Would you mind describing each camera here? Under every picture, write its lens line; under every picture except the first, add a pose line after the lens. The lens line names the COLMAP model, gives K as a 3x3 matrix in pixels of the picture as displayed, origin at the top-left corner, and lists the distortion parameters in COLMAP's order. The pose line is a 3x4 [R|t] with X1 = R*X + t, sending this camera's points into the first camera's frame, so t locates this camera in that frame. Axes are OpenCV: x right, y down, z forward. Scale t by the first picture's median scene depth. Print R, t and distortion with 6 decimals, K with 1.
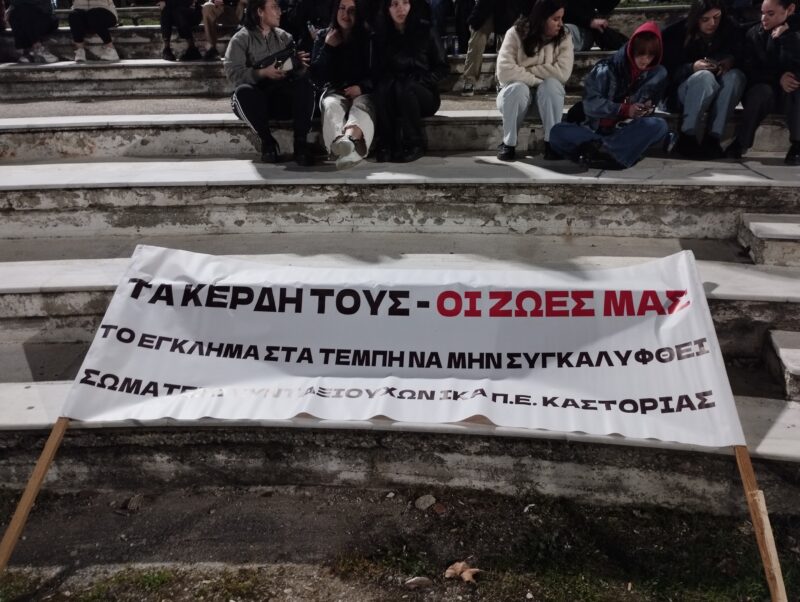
lens RADIAL K [[653.8, 0, 405.3], [0, 653.8, 301.4], [0, 0, 1]] dist [0.073396, -0.063301]
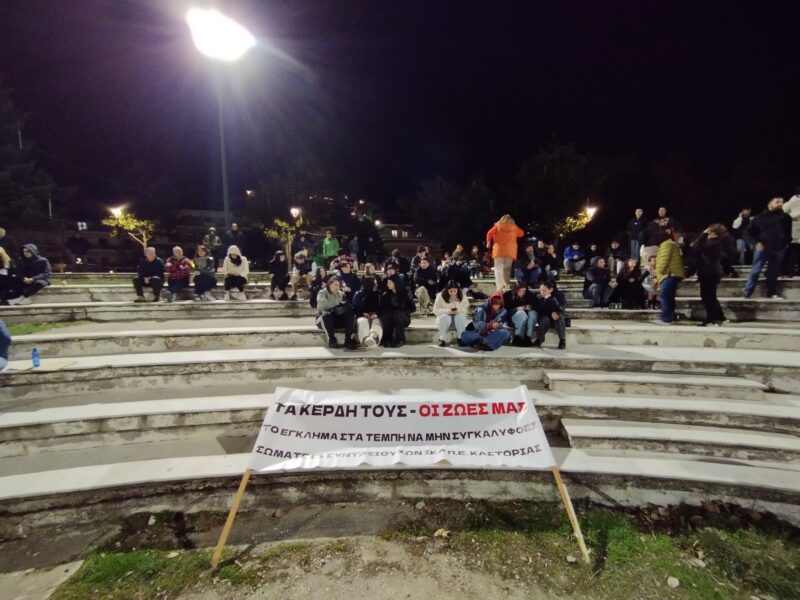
lens RADIAL K [[434.6, 0, 398.4], [0, 434.6, 308.3], [0, 0, 1]] dist [0.005901, -0.001757]
pose [[0.991498, 0.008083, 0.129868, -0.212864], [0.029902, 0.957205, -0.287862, 0.091734], [-0.126637, 0.289298, 0.948826, -0.477931]]
